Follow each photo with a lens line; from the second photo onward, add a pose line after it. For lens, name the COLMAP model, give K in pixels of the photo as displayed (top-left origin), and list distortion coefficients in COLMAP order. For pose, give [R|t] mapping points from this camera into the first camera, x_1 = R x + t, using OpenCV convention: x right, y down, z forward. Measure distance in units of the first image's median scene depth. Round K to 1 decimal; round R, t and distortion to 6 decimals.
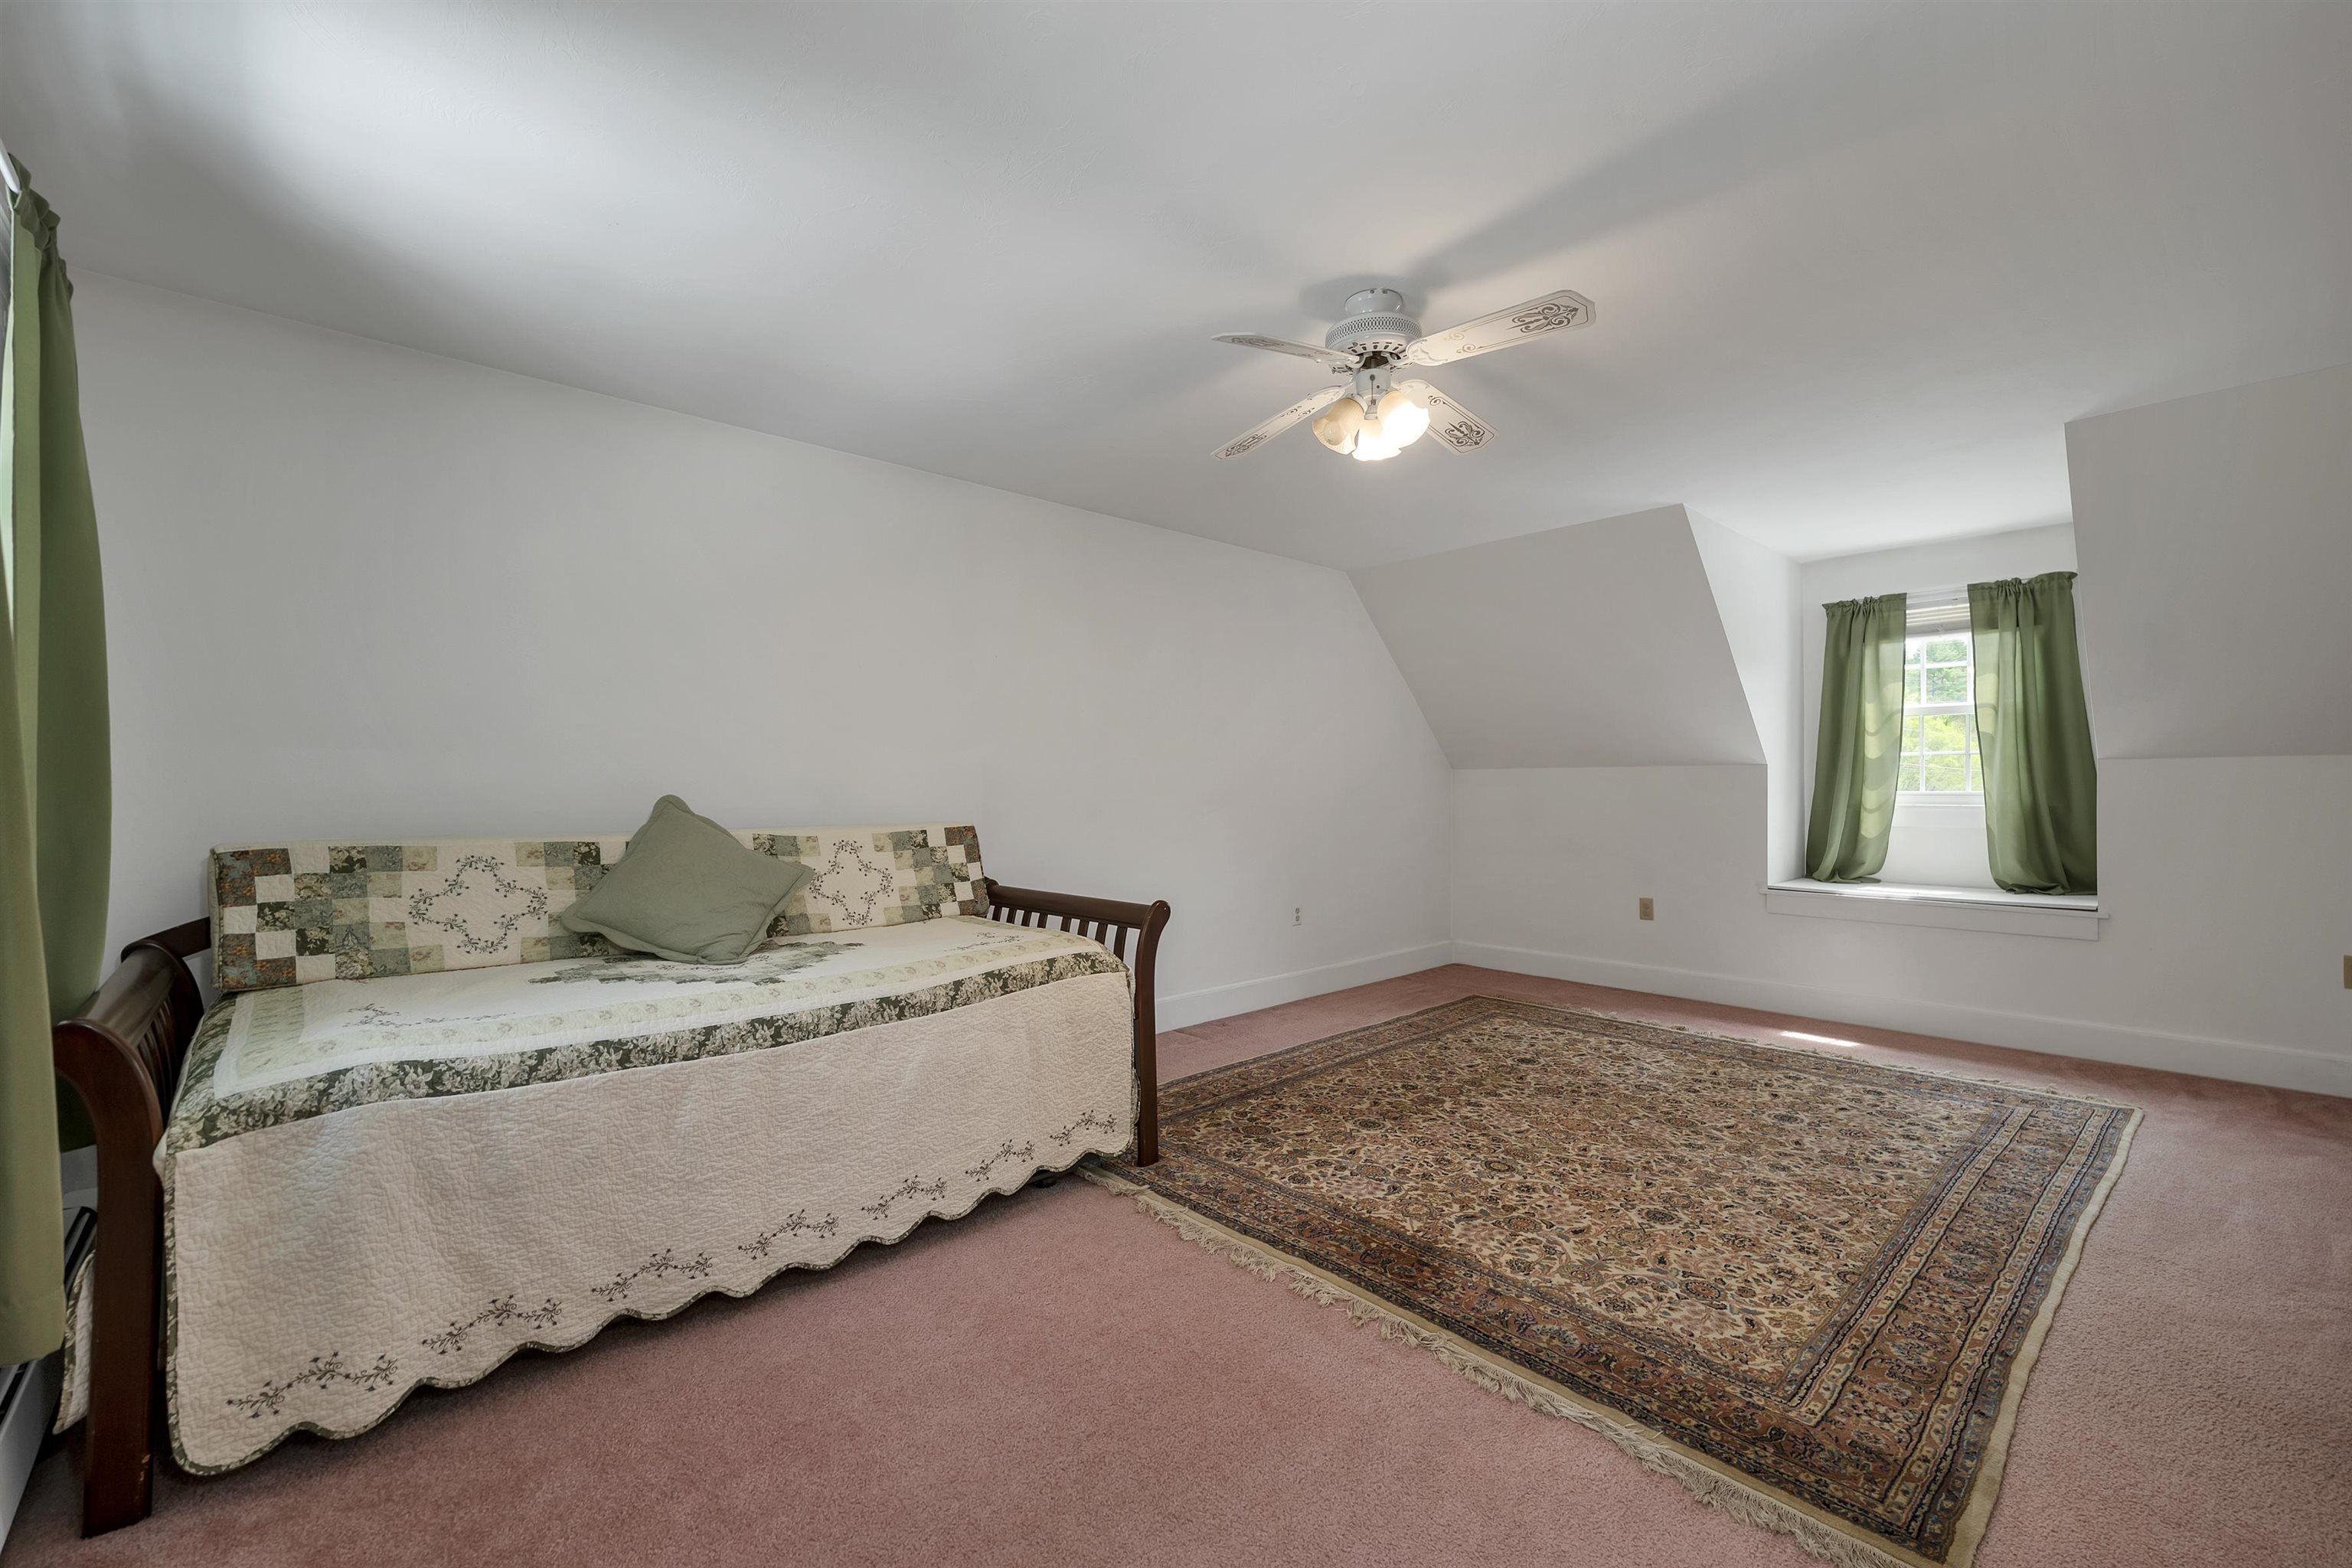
lens RADIAL K [[971.4, 0, 1171.8], [0, 971.4, 803.8], [0, 0, 1]] dist [0.001491, 0.000202]
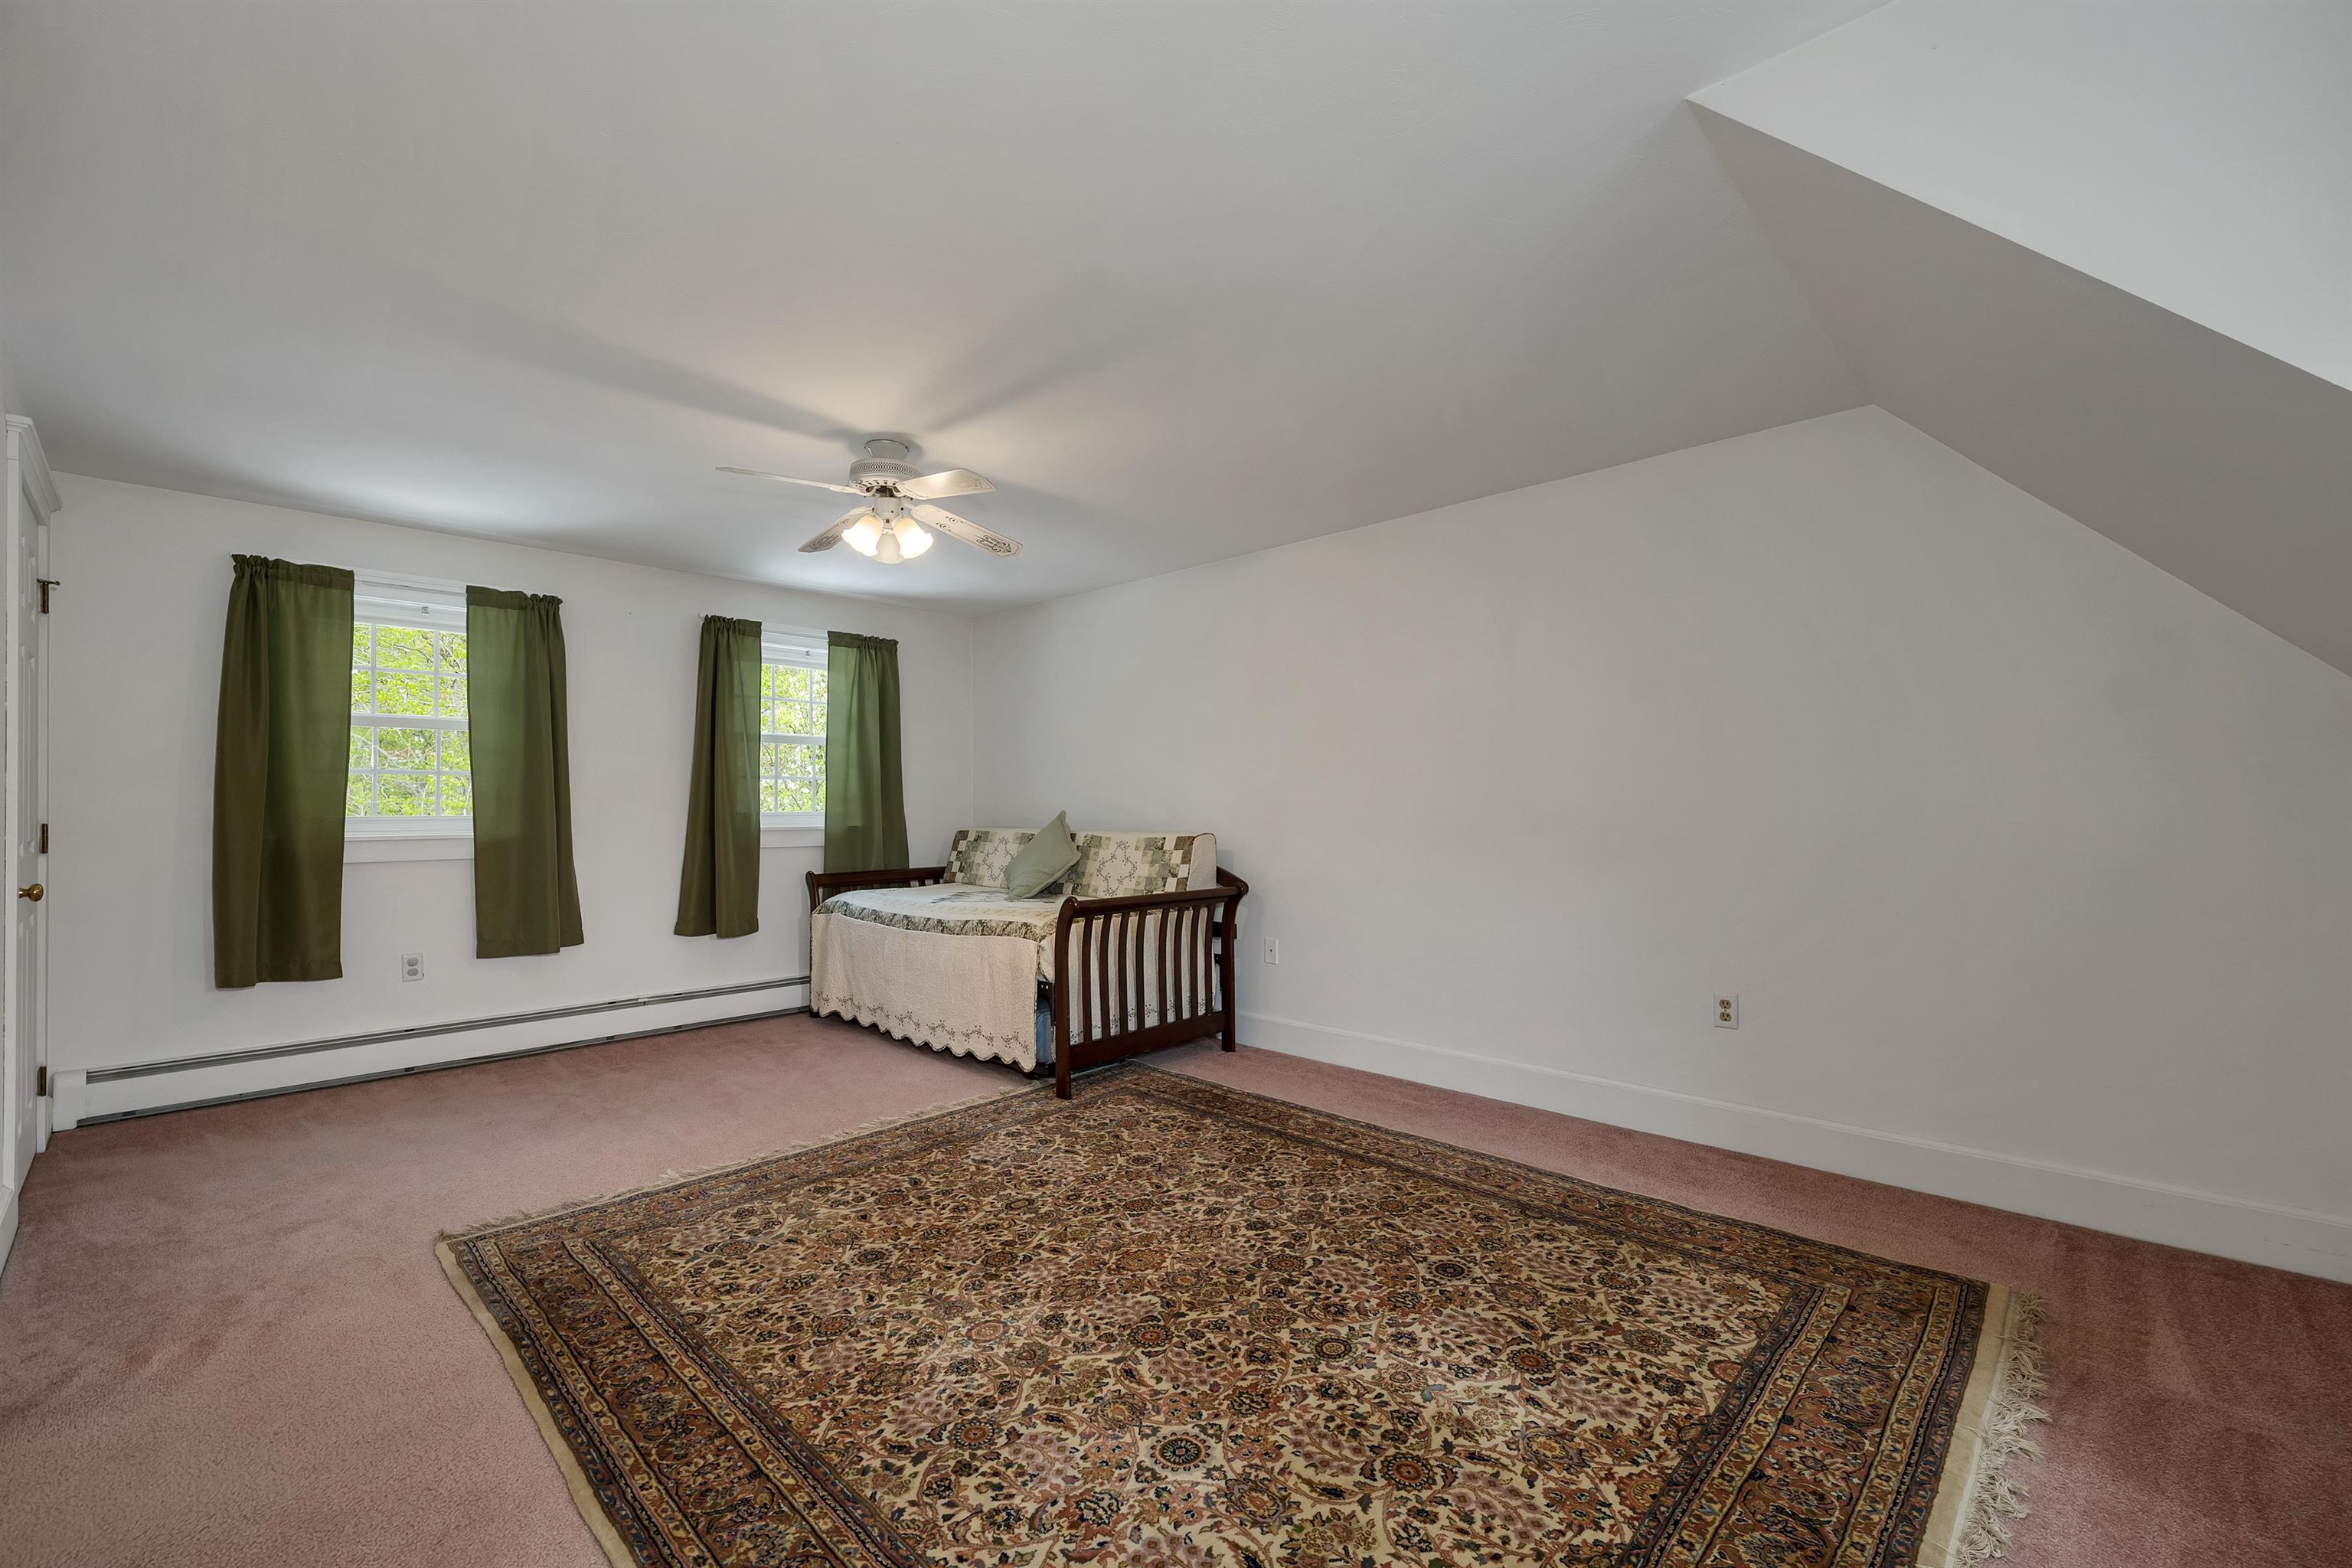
lens RADIAL K [[971.4, 0, 1171.8], [0, 971.4, 803.8], [0, 0, 1]] dist [0.001491, 0.000202]
pose [[0.053908, 0.000909, -0.998545, 1.318223], [-0.012948, 0.999916, 0.000211, -0.024342], [0.998462, 0.012918, 0.053916, 1.106807]]
